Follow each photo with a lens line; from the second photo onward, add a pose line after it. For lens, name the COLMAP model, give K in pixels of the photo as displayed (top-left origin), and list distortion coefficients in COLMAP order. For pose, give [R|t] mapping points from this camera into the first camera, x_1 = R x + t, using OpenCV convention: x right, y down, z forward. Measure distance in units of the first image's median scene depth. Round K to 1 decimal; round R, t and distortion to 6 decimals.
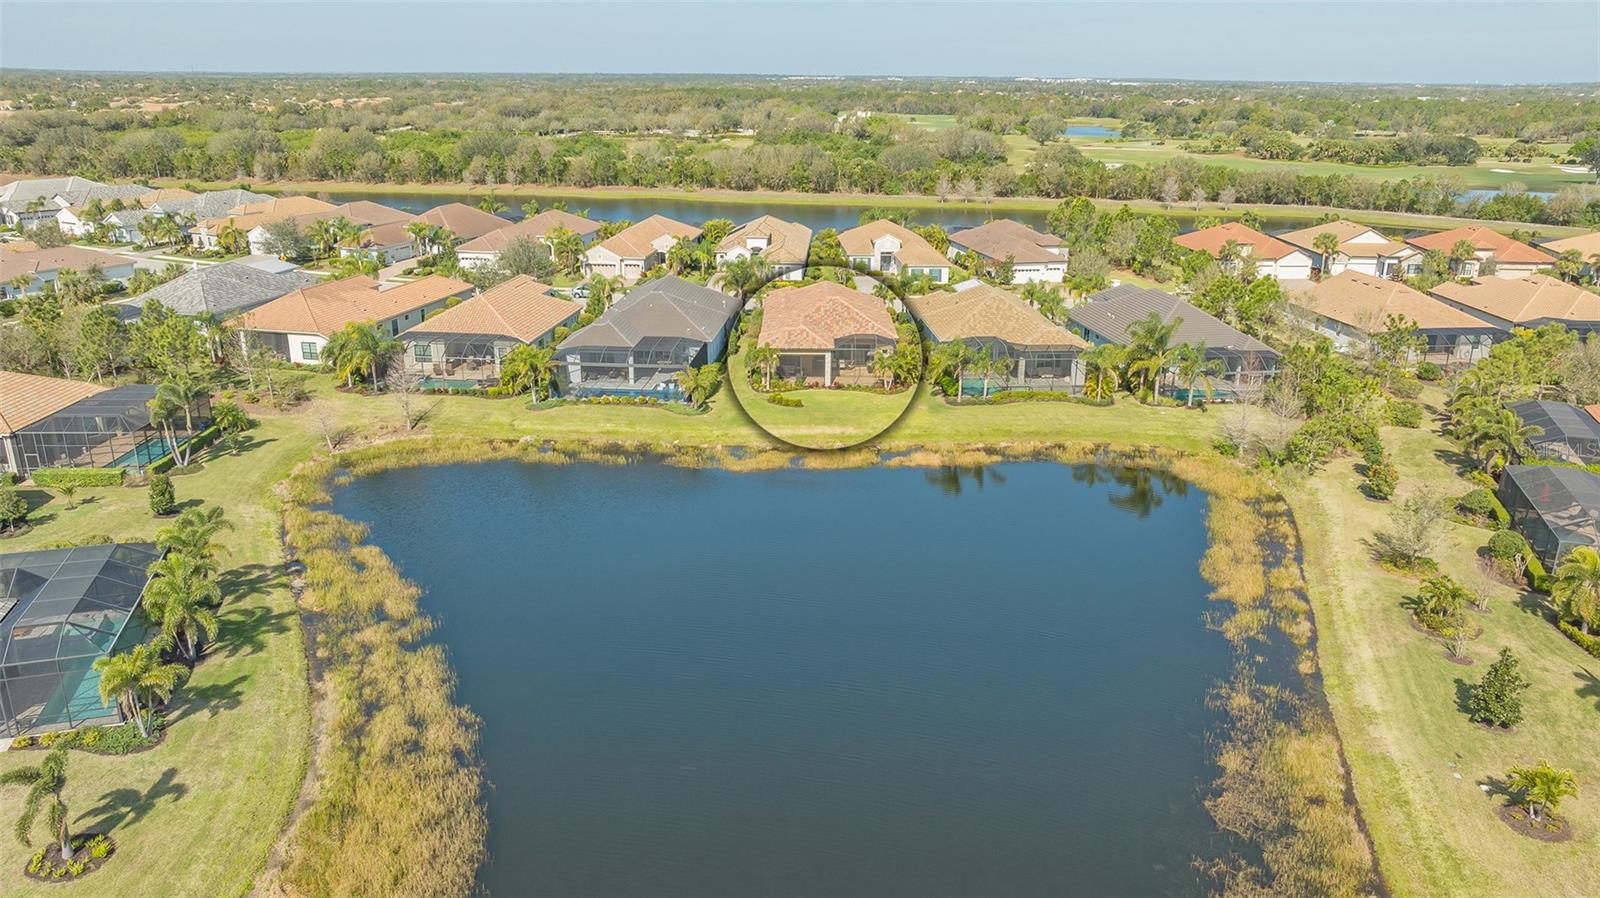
lens RADIAL K [[1131.1, 0, 804.9], [0, 1131.1, 453.1], [0, 0, 1]] dist [-0.016867, 0.002167]
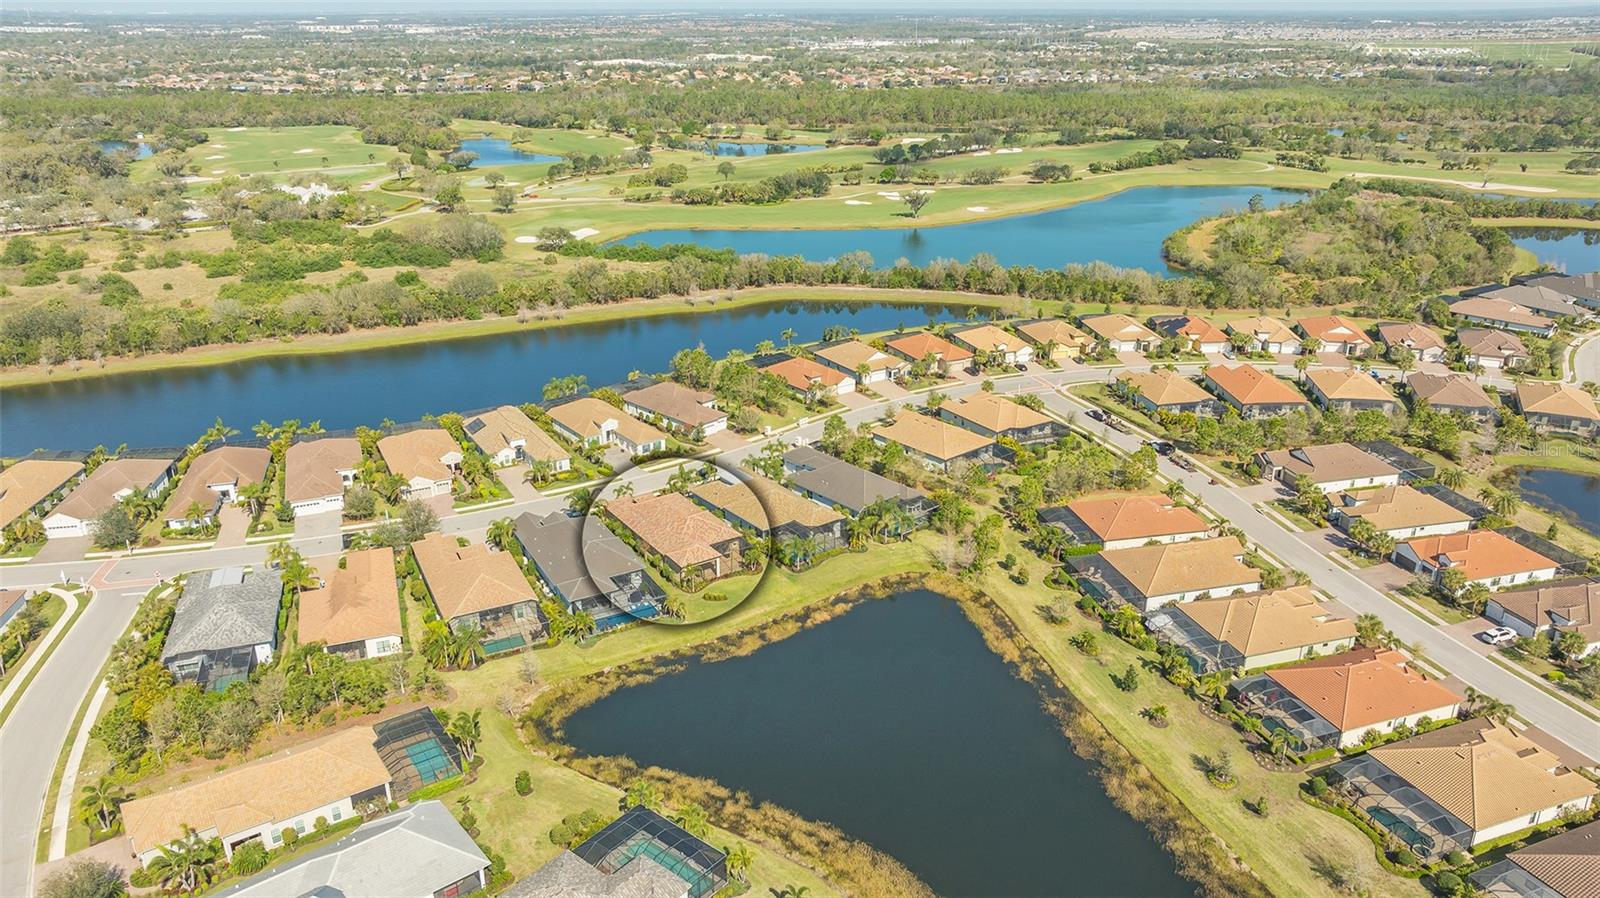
lens RADIAL K [[1135.6, 0, 805.5], [0, 1135.6, 442.5], [0, 0, 1]] dist [-0.025424, -0.000990]
pose [[0.832535, -0.208144, 0.513382, -0.704943], [0.183610, 0.978024, 0.098773, -0.401861], [-0.522659, 0.012030, 0.852457, -0.511726]]
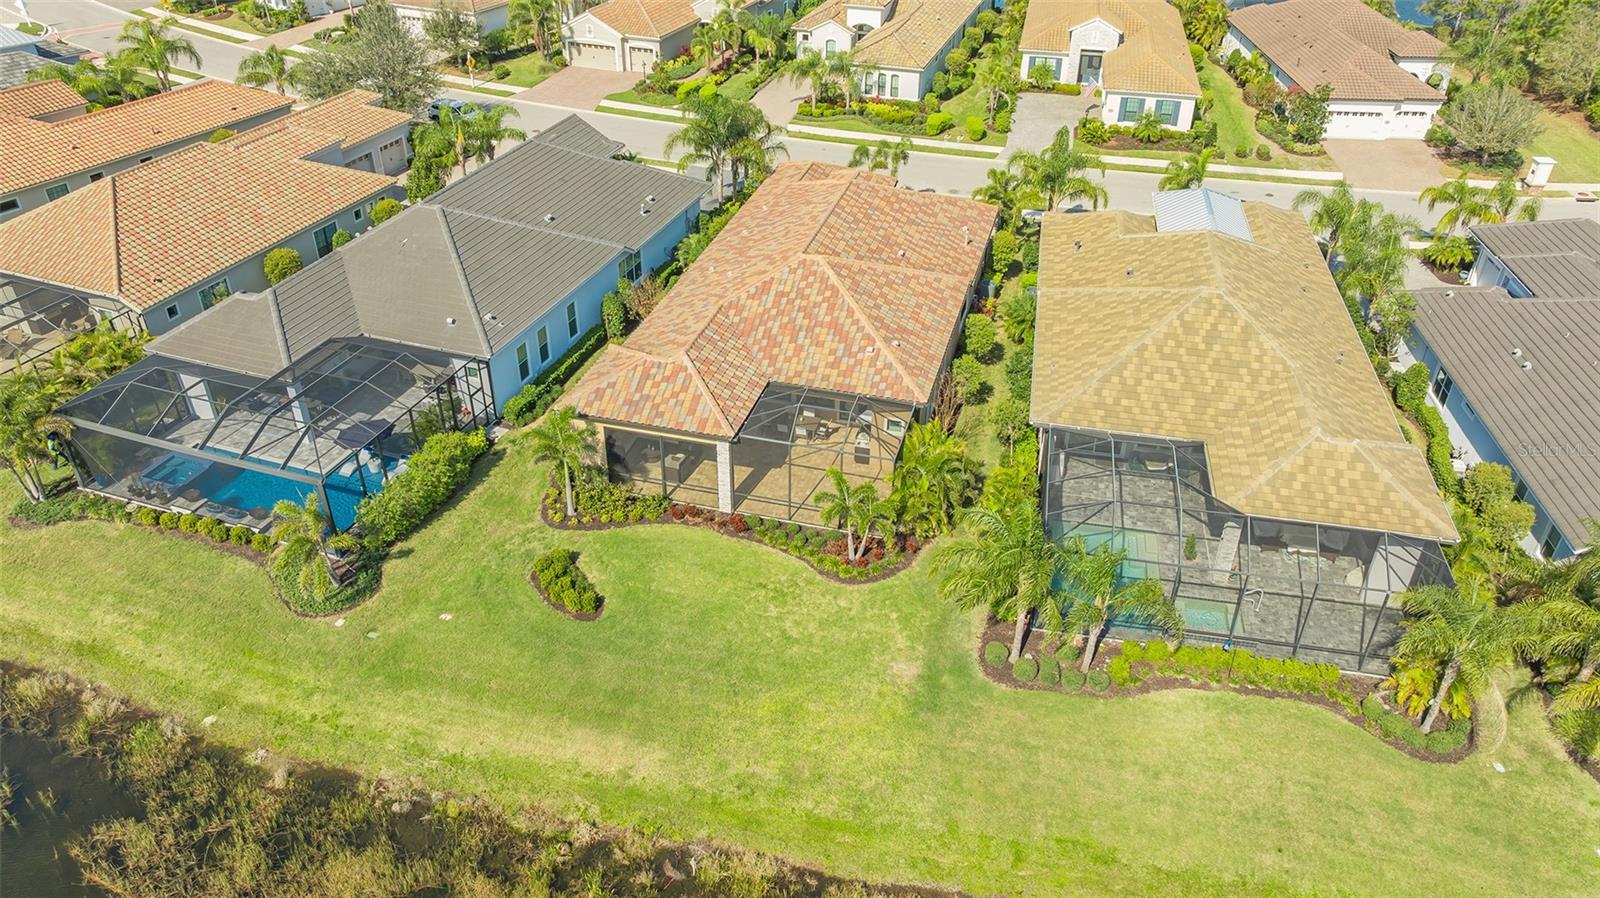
lens RADIAL K [[1135.6, 0, 805.5], [0, 1135.6, 442.5], [0, 0, 1]] dist [-0.025424, -0.000990]
pose [[0.963858, 0.144920, -0.223554, 0.138445], [-0.084715, 0.962276, 0.258549, -0.195159], [0.252589, -0.230266, 0.939774, 0.635258]]
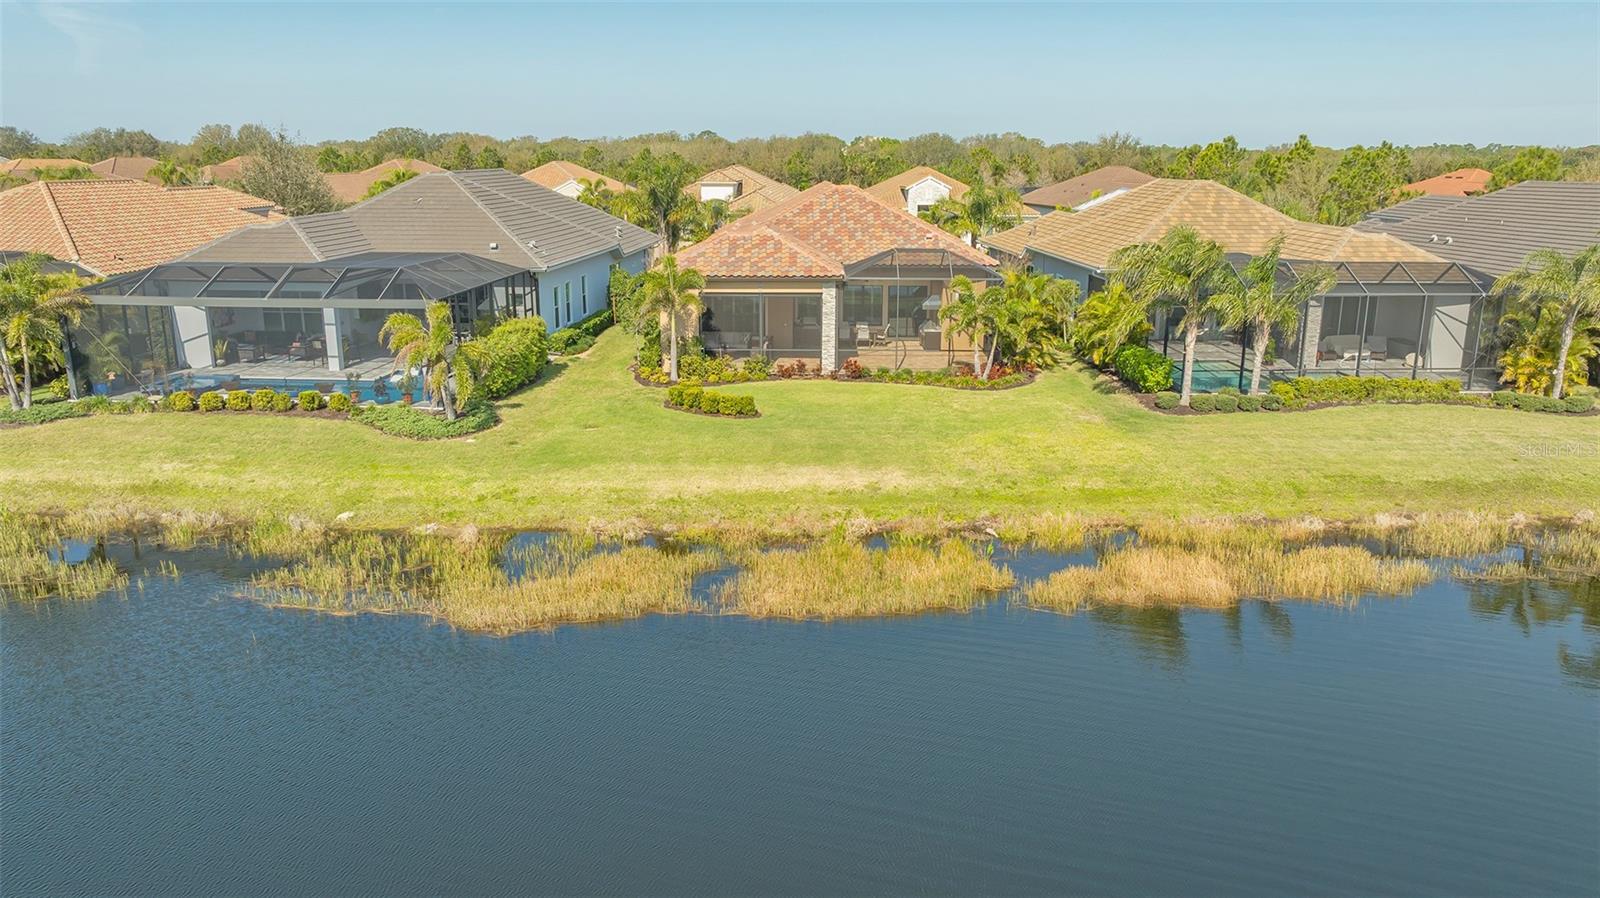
lens RADIAL K [[1131.1, 0, 804.9], [0, 1131.1, 453.1], [0, 0, 1]] dist [-0.016867, 0.002167]
pose [[0.999965, -0.003082, -0.007759, 0.014986], [0.002594, 0.998065, -0.062131, -0.006851], [0.007936, 0.062109, 0.998038, 0.611497]]
